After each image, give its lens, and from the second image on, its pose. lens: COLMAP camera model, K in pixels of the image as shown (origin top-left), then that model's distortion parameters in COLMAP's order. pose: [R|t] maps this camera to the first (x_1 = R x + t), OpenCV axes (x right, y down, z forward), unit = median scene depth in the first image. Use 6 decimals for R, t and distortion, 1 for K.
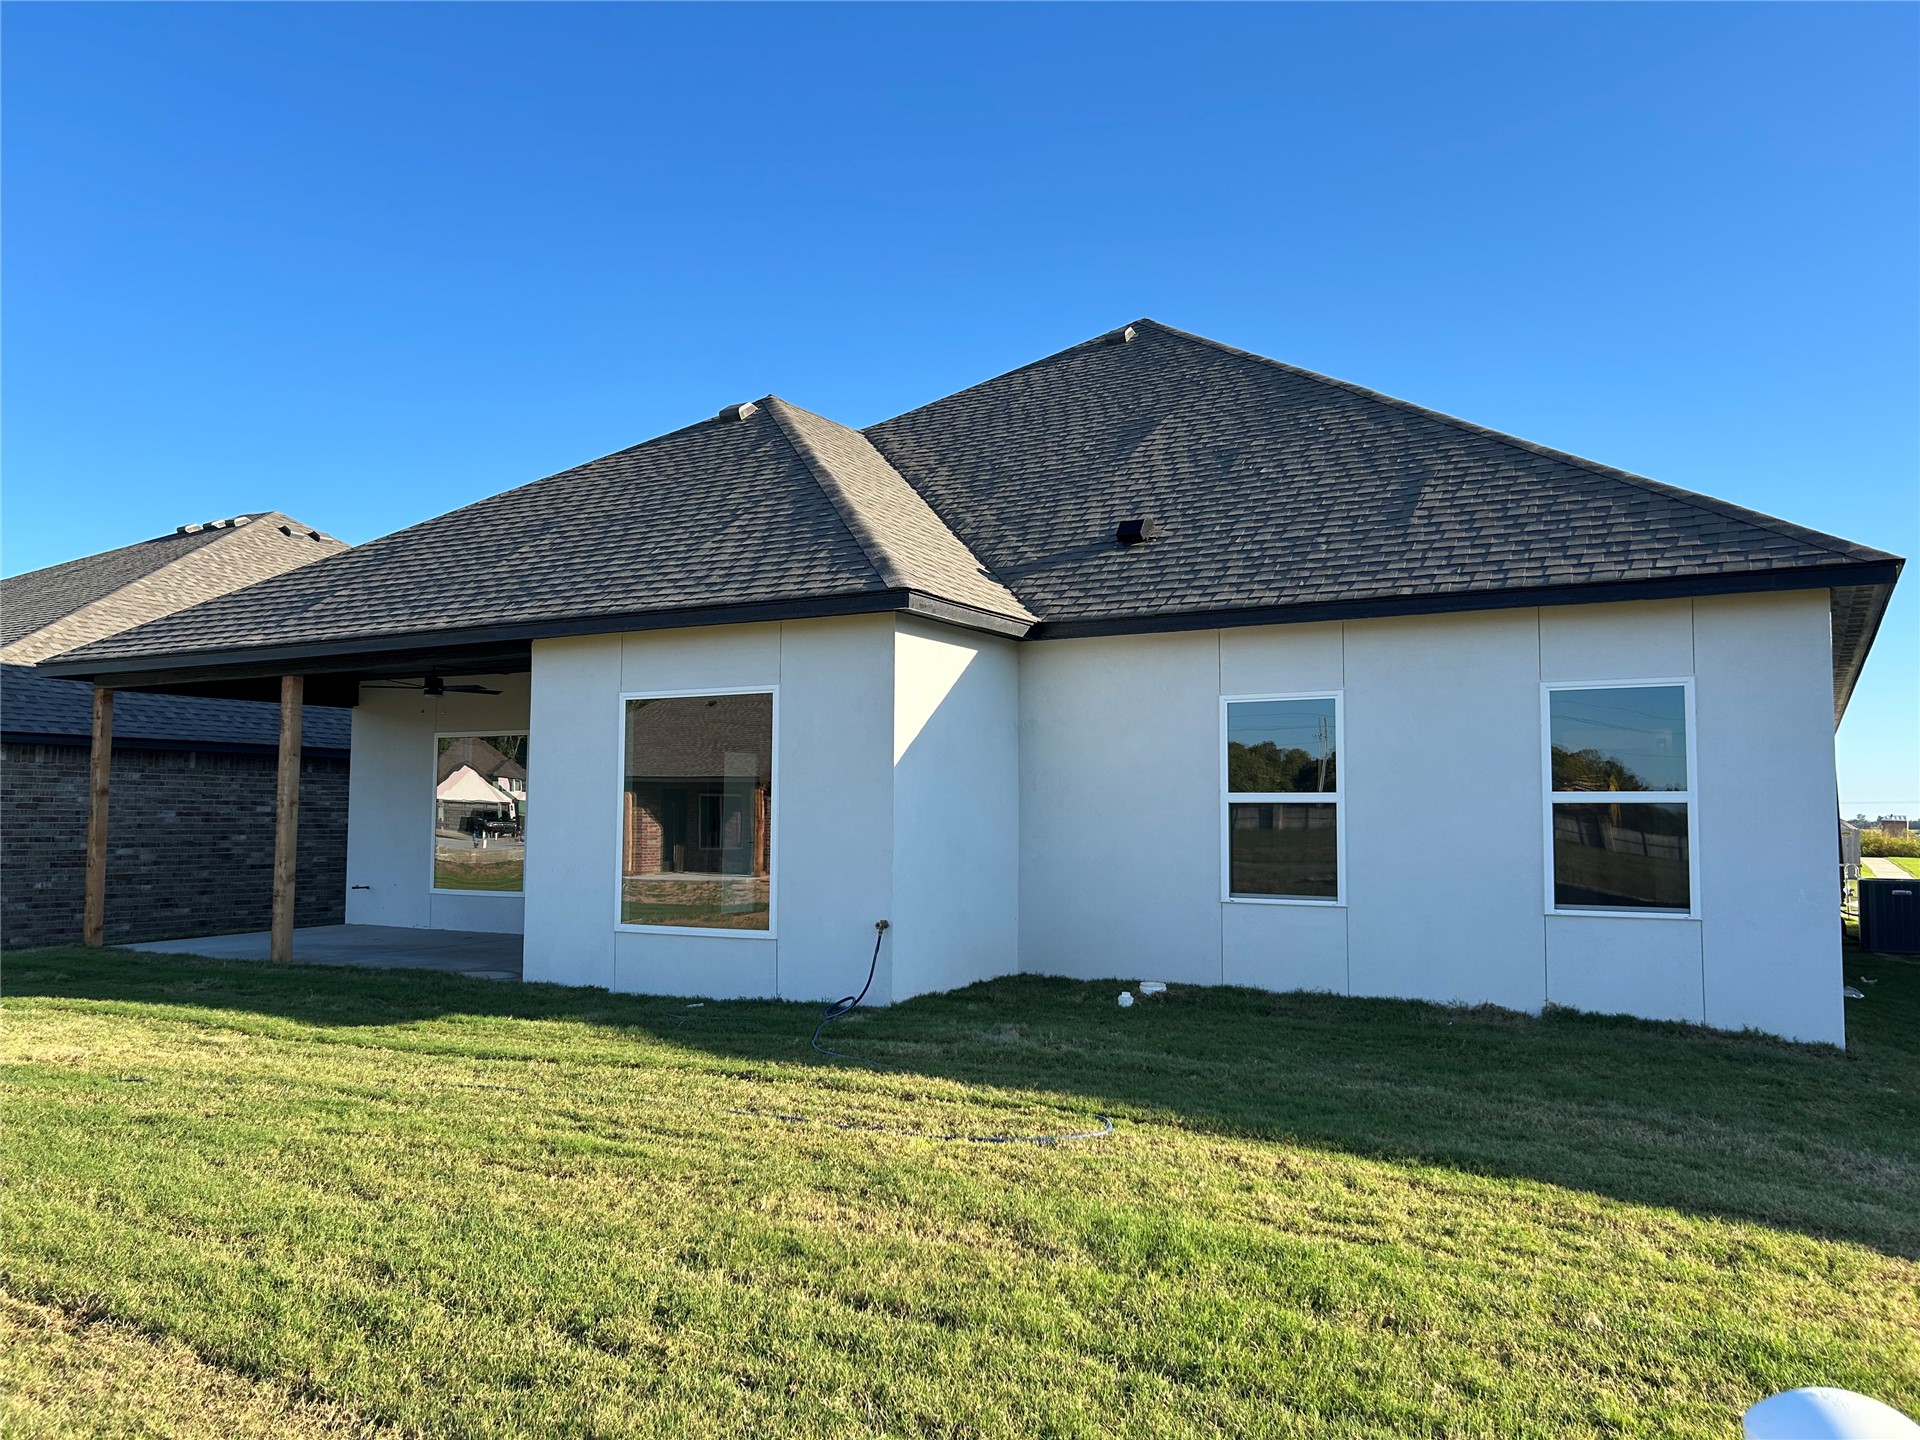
lens RADIAL K [[1469.3, 0, 960.0], [0, 1469.3, 720.0], [0, 0, 1]] dist [0.025107, -0.004903]
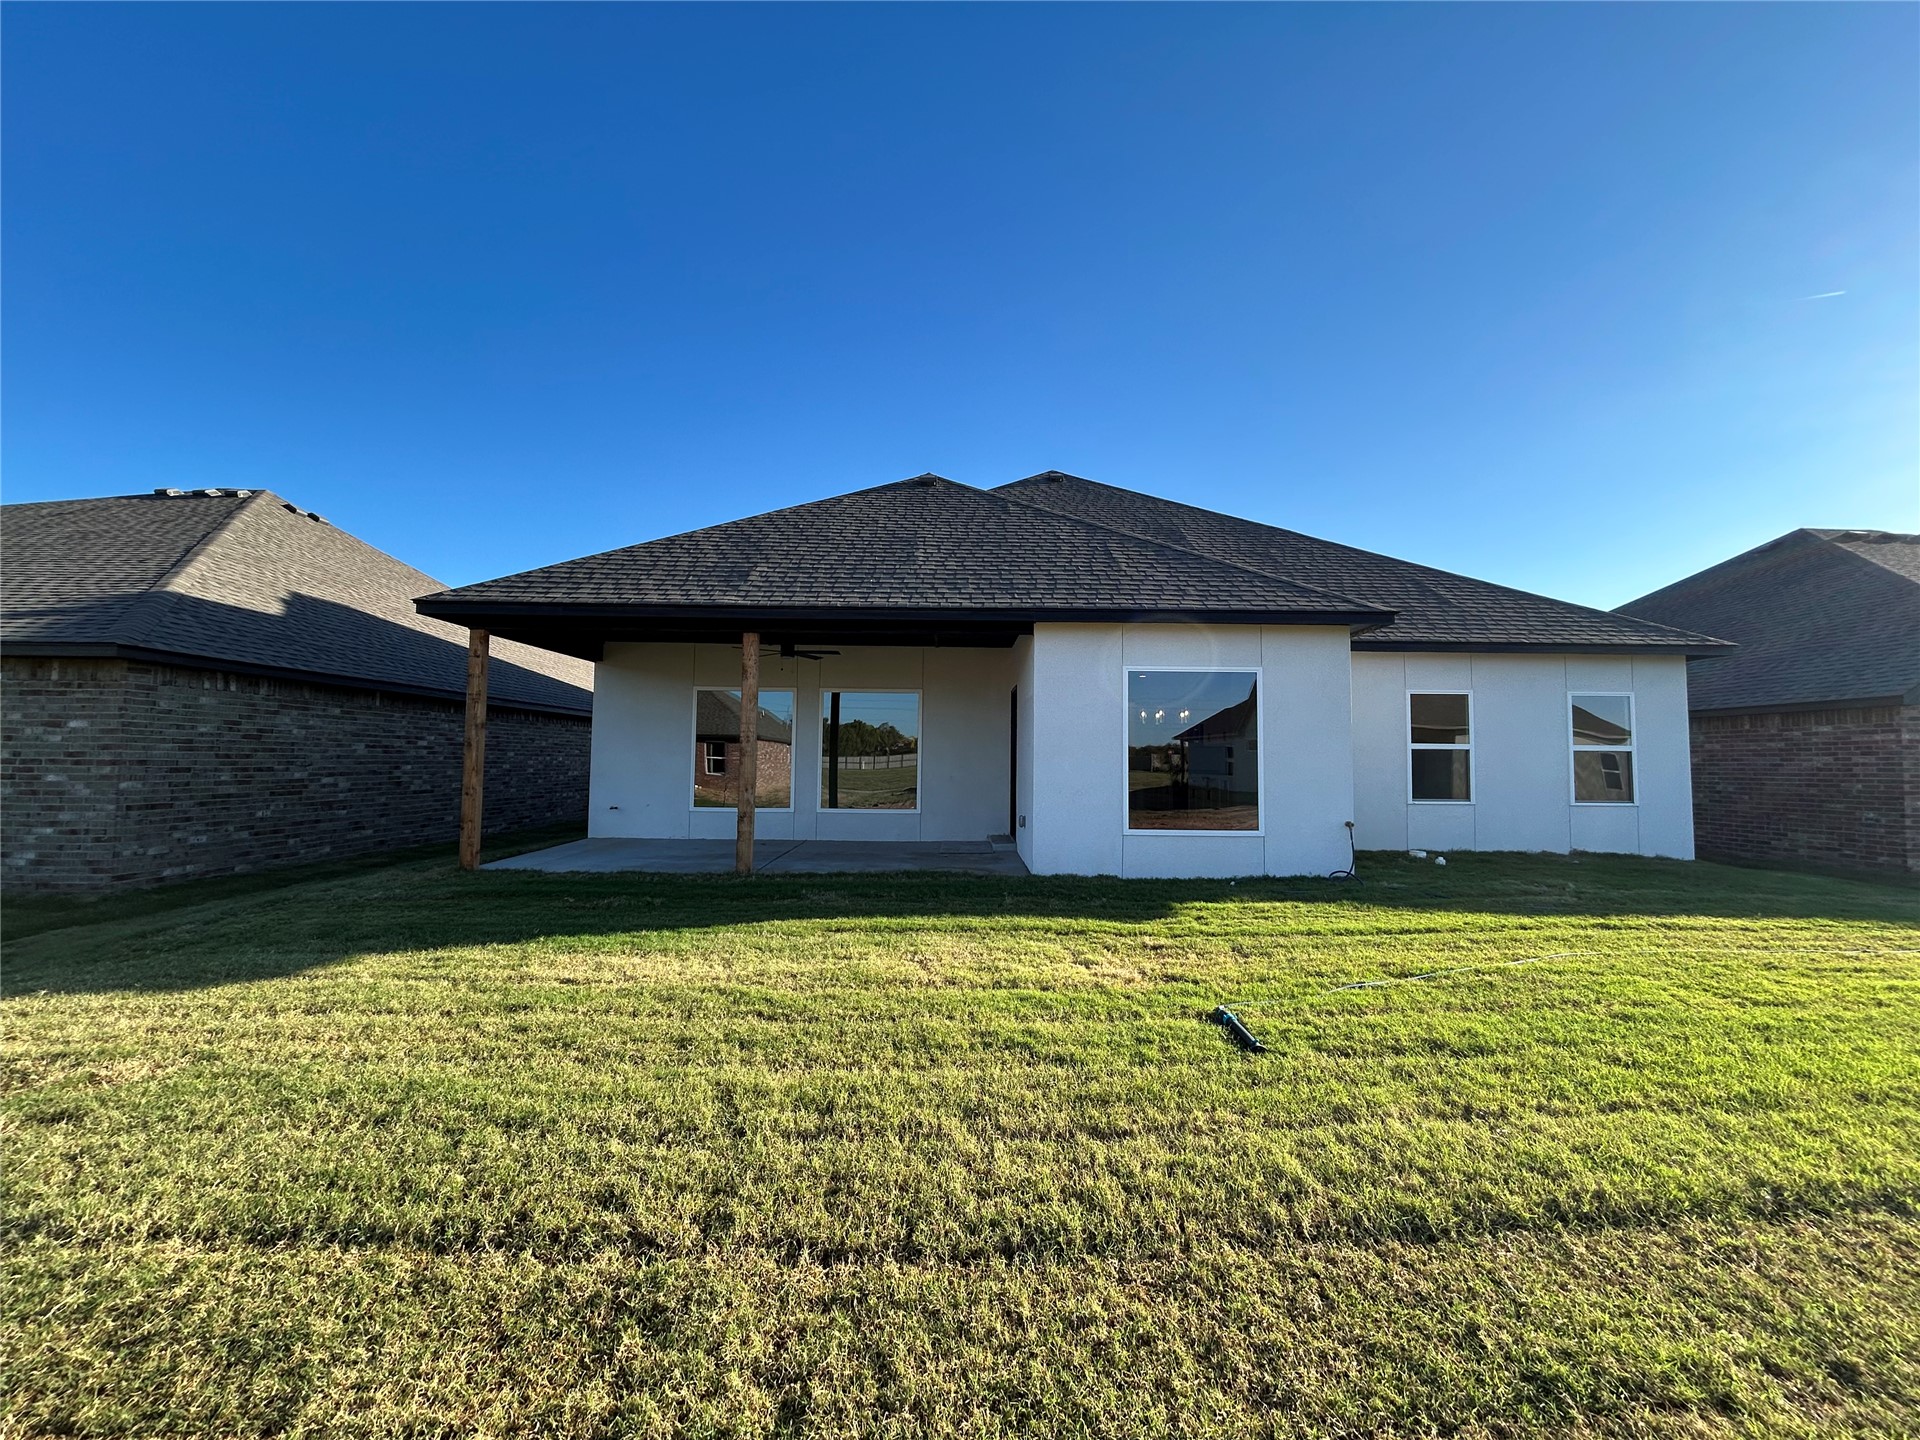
lens RADIAL K [[771.5, 0, 960.0], [0, 771.5, 720.0], [0, 0, 1]] dist [-0.000822, -0.000347]
pose [[0.855134, 0.030678, 0.517498, -0.487205], [-0.041520, 0.999094, 0.009382, 0.021211], [-0.516741, -0.029510, 0.855633, 0.291938]]
